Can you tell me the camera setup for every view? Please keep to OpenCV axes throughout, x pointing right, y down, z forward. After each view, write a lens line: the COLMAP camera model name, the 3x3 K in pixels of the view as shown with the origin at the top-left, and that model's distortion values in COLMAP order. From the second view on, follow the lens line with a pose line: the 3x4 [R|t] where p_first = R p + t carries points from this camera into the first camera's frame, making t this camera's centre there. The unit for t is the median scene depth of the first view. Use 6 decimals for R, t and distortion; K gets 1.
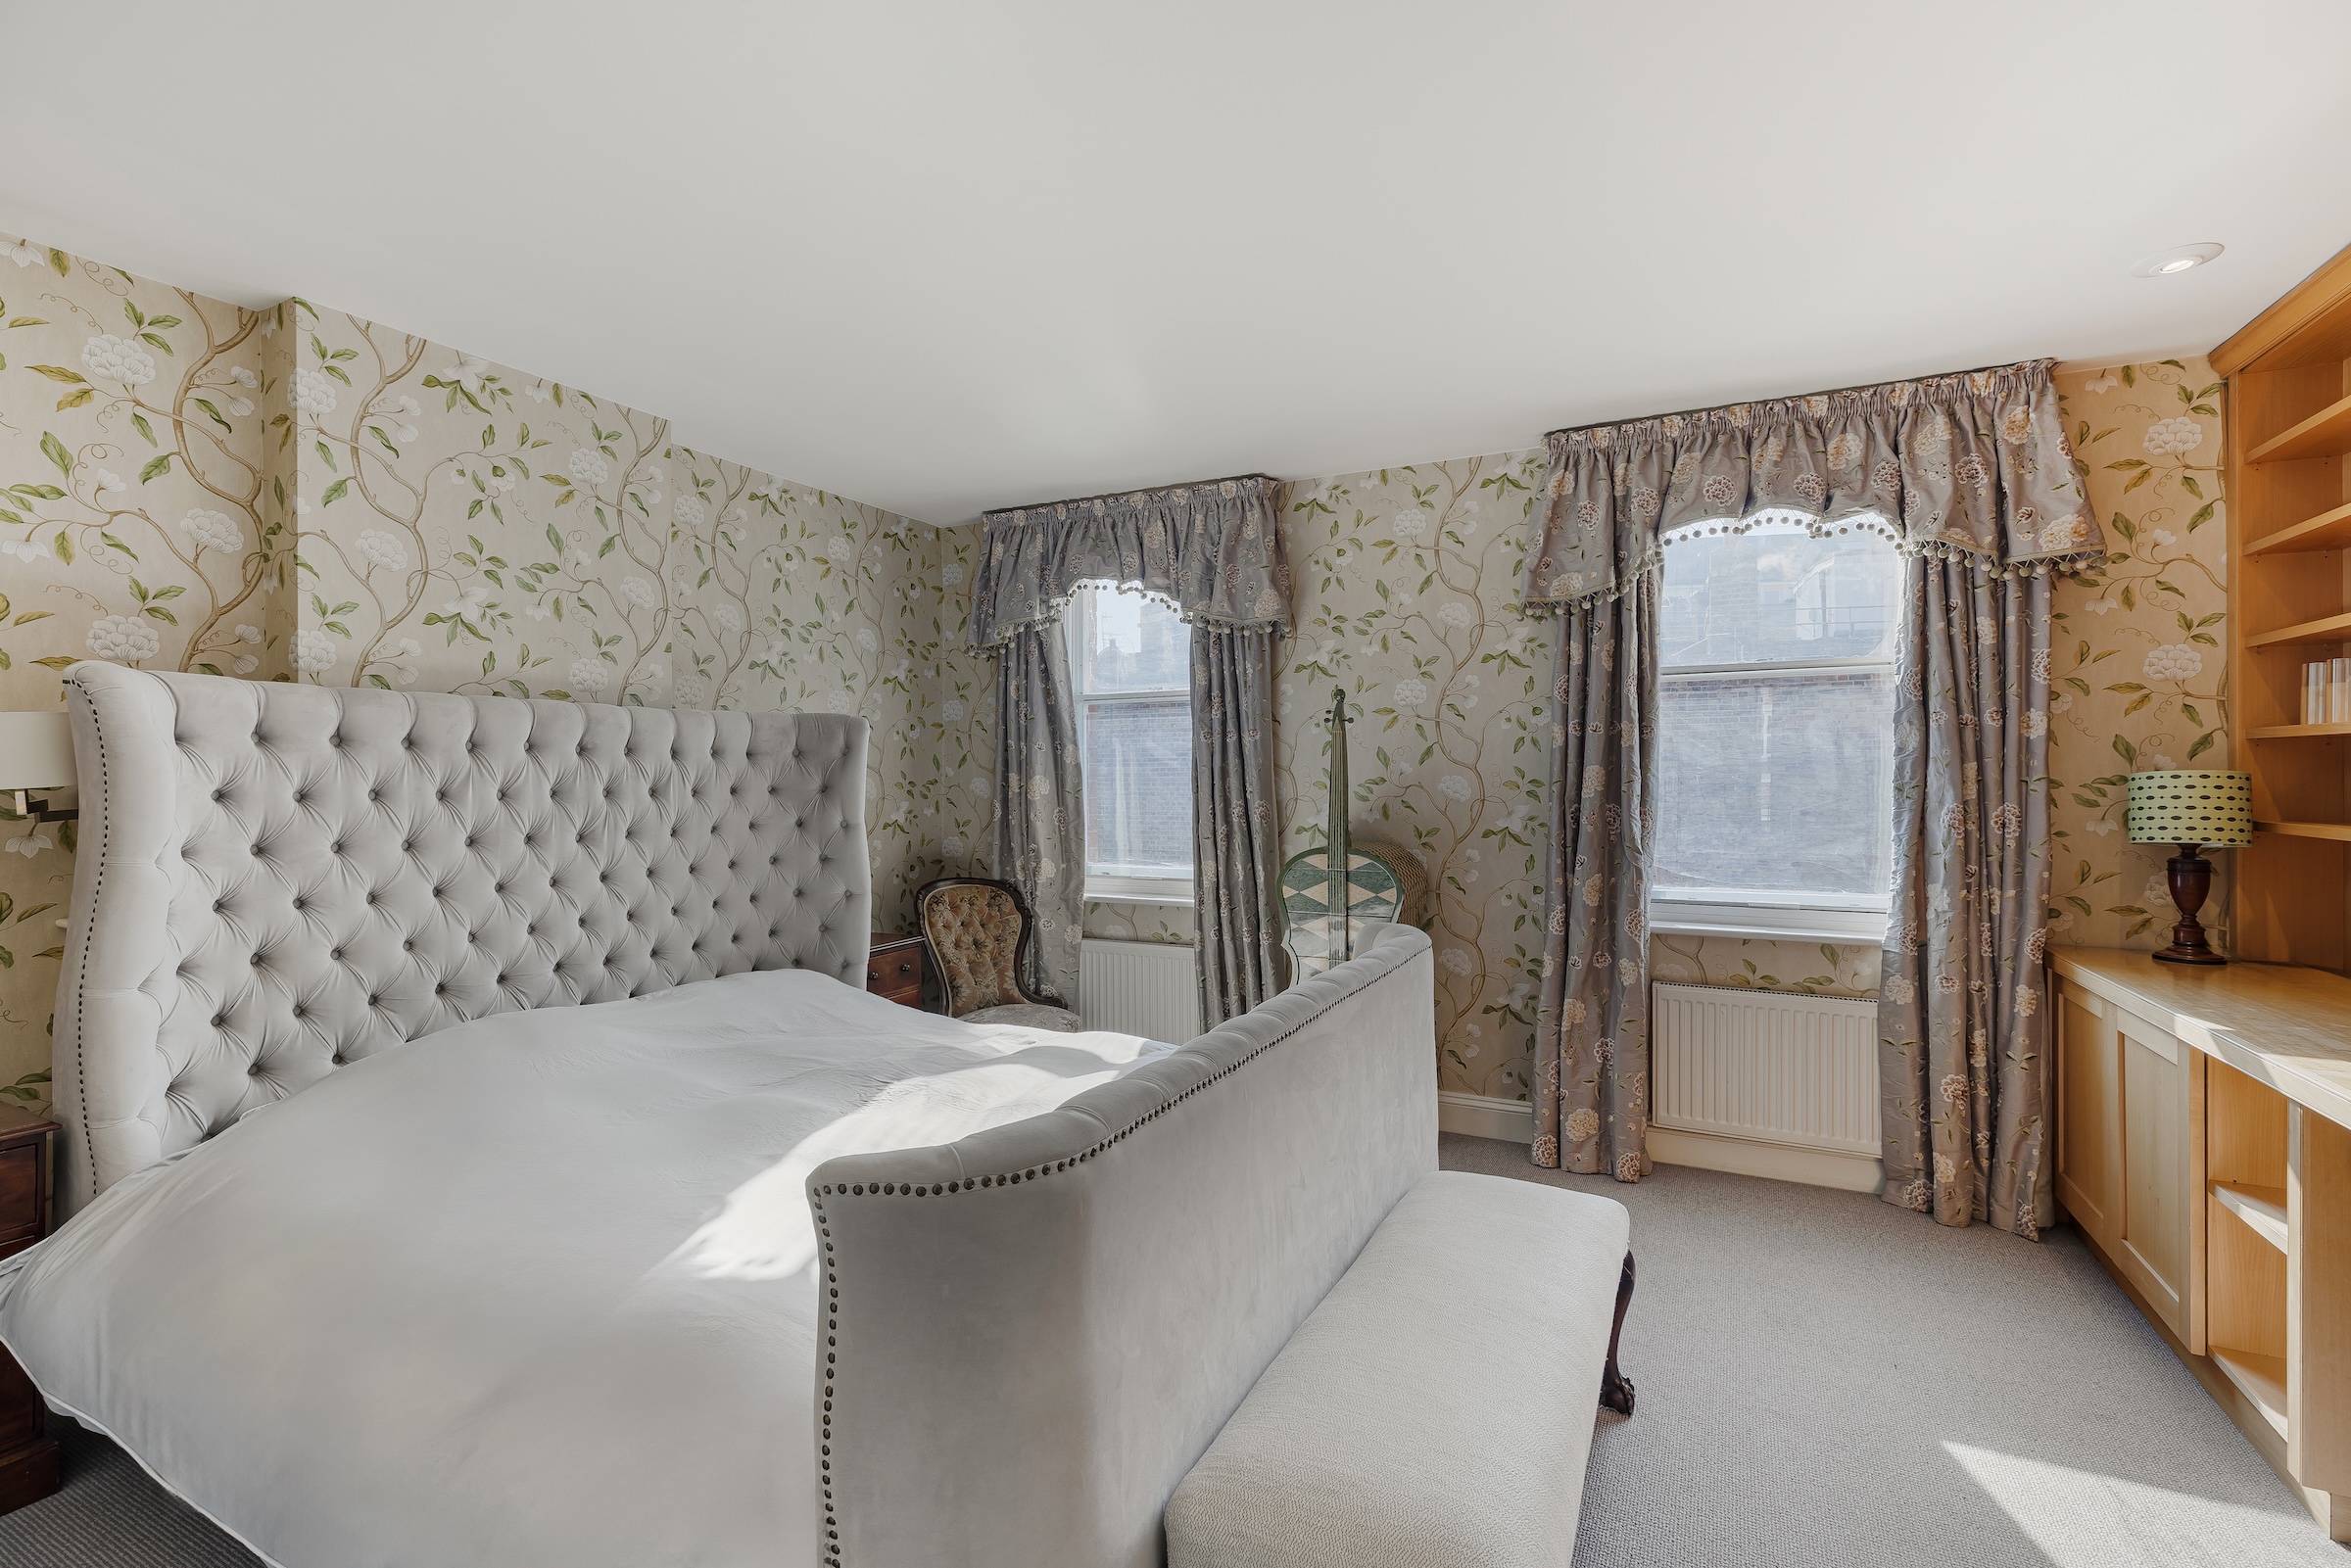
lens RADIAL K [[1065.2, 0, 1181.2], [0, 1065.2, 791.8], [0, 0, 1]] dist [-0.000986, 0.000217]
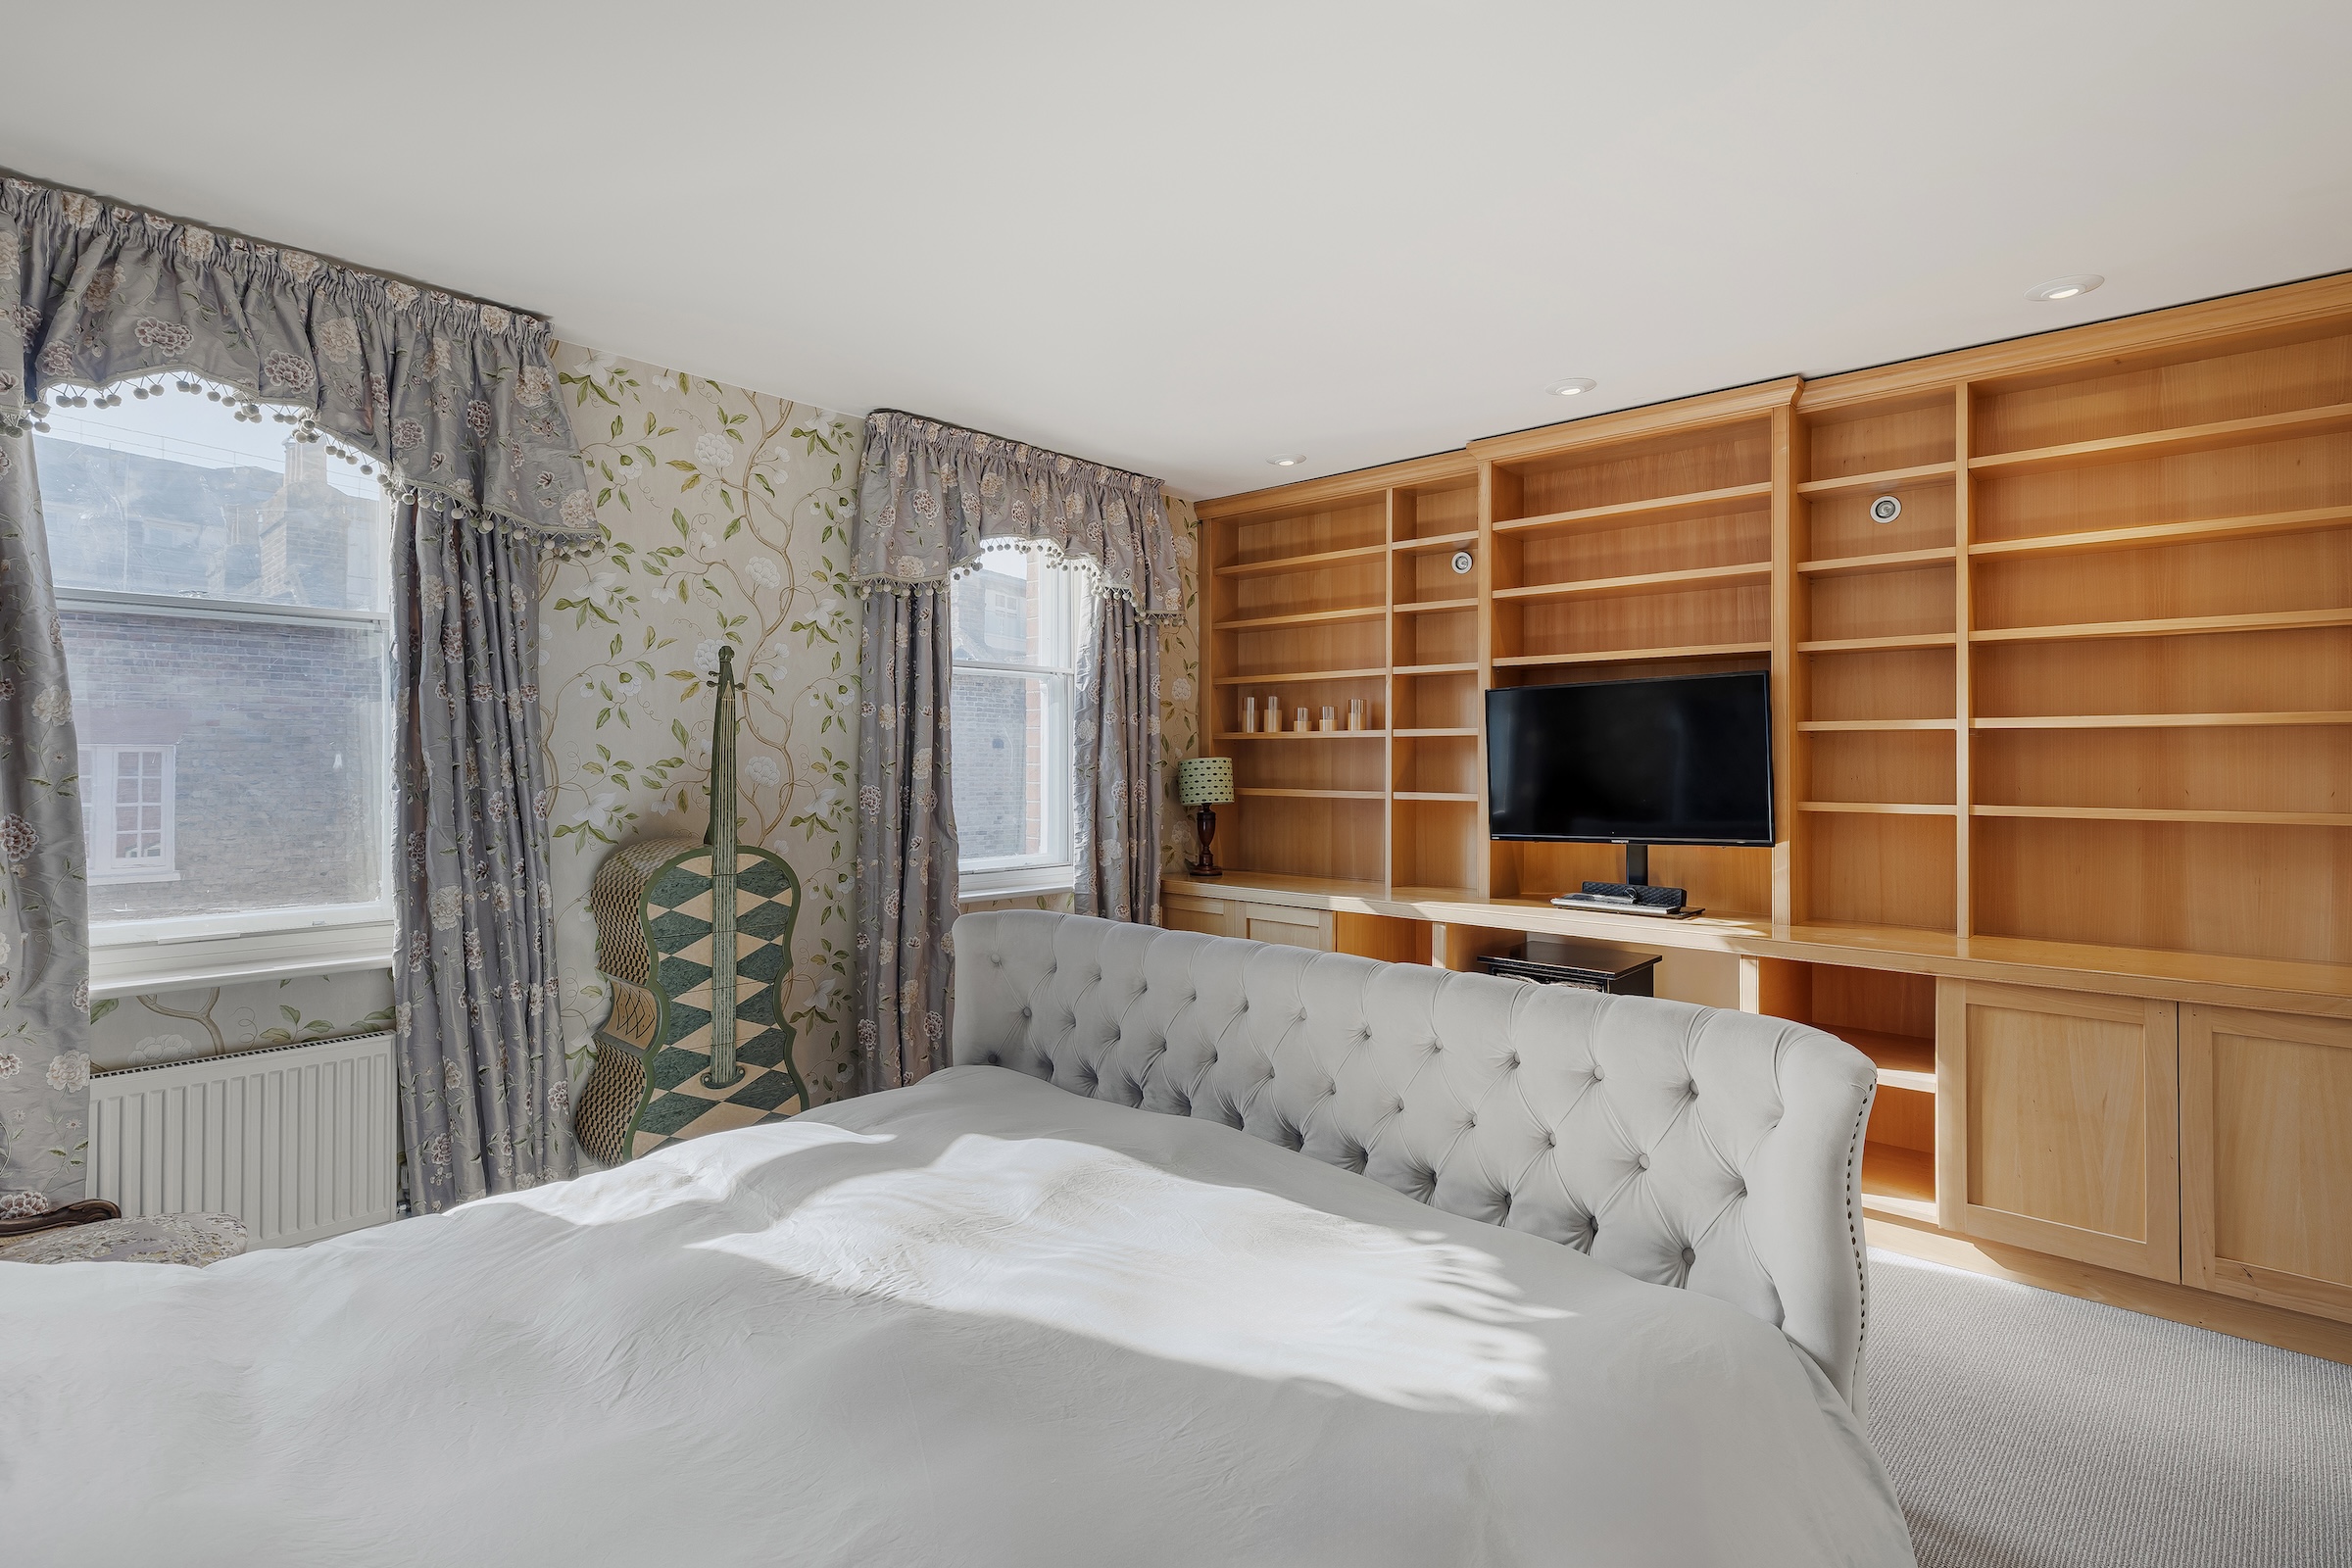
lens RADIAL K [[1148.5, 0, 1178.8], [0, 1148.5, 760.9], [0, 0, 1]] dist [0.005109, 0.000293]
pose [[0.267387, 0.007582, 0.963560, -0.582123], [0.011925, 0.999866, -0.011177, 0.002934], [-0.963516, 0.014479, 0.267260, 0.445269]]
